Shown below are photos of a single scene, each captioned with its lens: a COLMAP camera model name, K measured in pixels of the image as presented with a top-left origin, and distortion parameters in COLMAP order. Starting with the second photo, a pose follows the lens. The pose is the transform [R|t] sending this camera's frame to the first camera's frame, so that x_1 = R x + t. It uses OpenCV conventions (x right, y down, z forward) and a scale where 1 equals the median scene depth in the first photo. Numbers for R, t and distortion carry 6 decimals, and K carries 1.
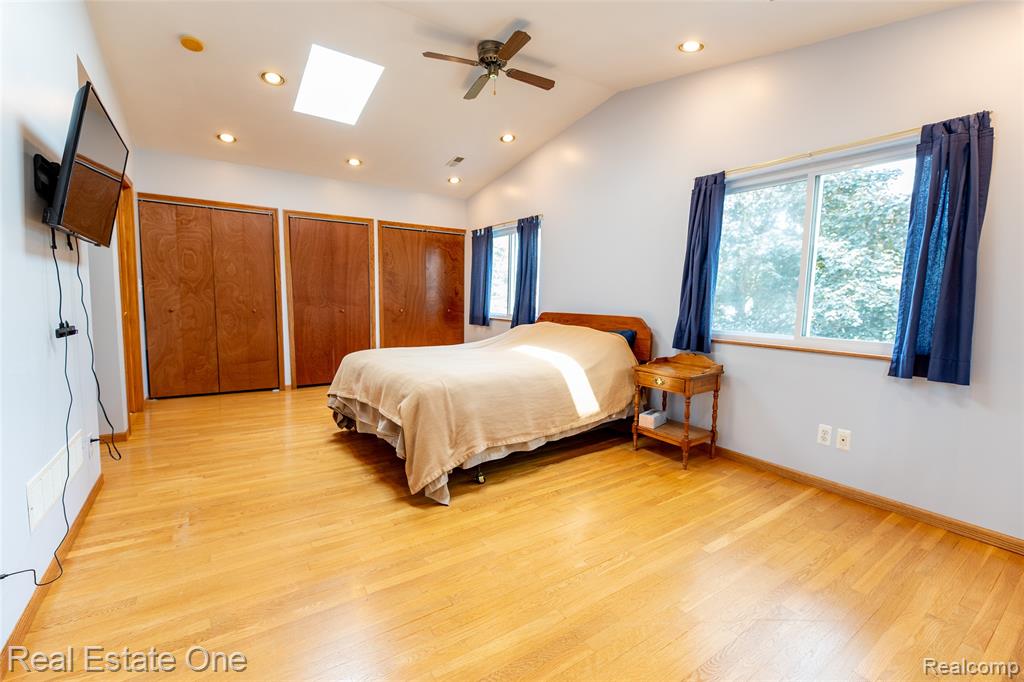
lens RADIAL K [[420.1, 0, 516.5], [0, 420.1, 342.0], [0, 0, 1]] dist [-0.002012, -0.002137]
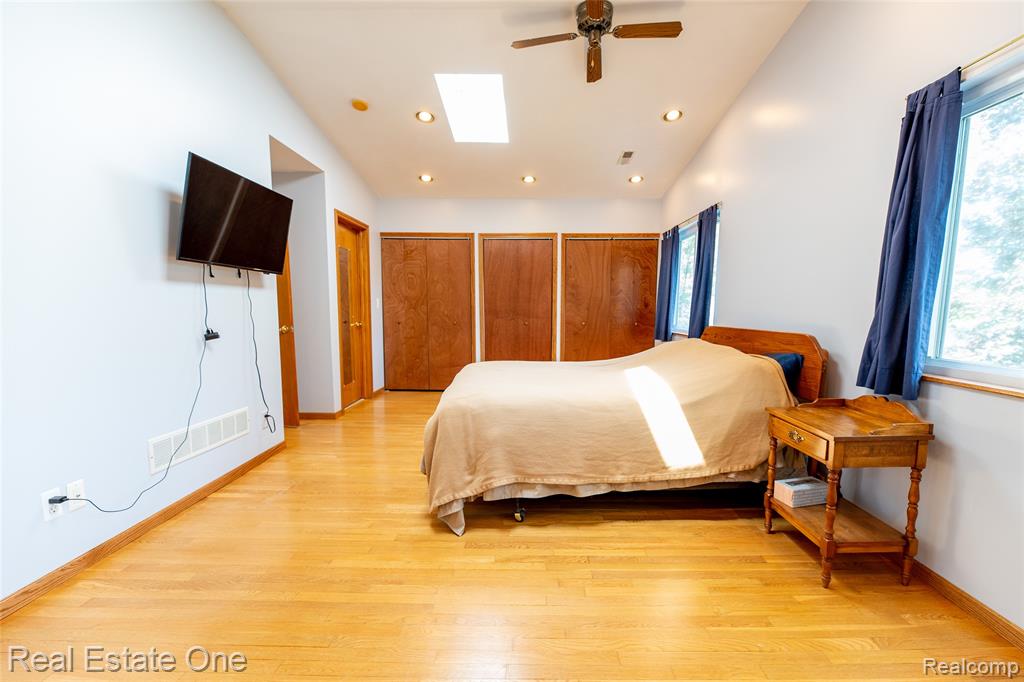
lens RADIAL K [[420.1, 0, 526.4], [0, 420.1, 357.9], [0, 0, 1]] dist [-0.002012, -0.002137]
pose [[0.831729, 0.049895, -0.552935, 0.314299], [-0.046915, 0.998708, 0.019550, -0.015629], [0.553196, 0.009681, 0.832995, 0.223265]]
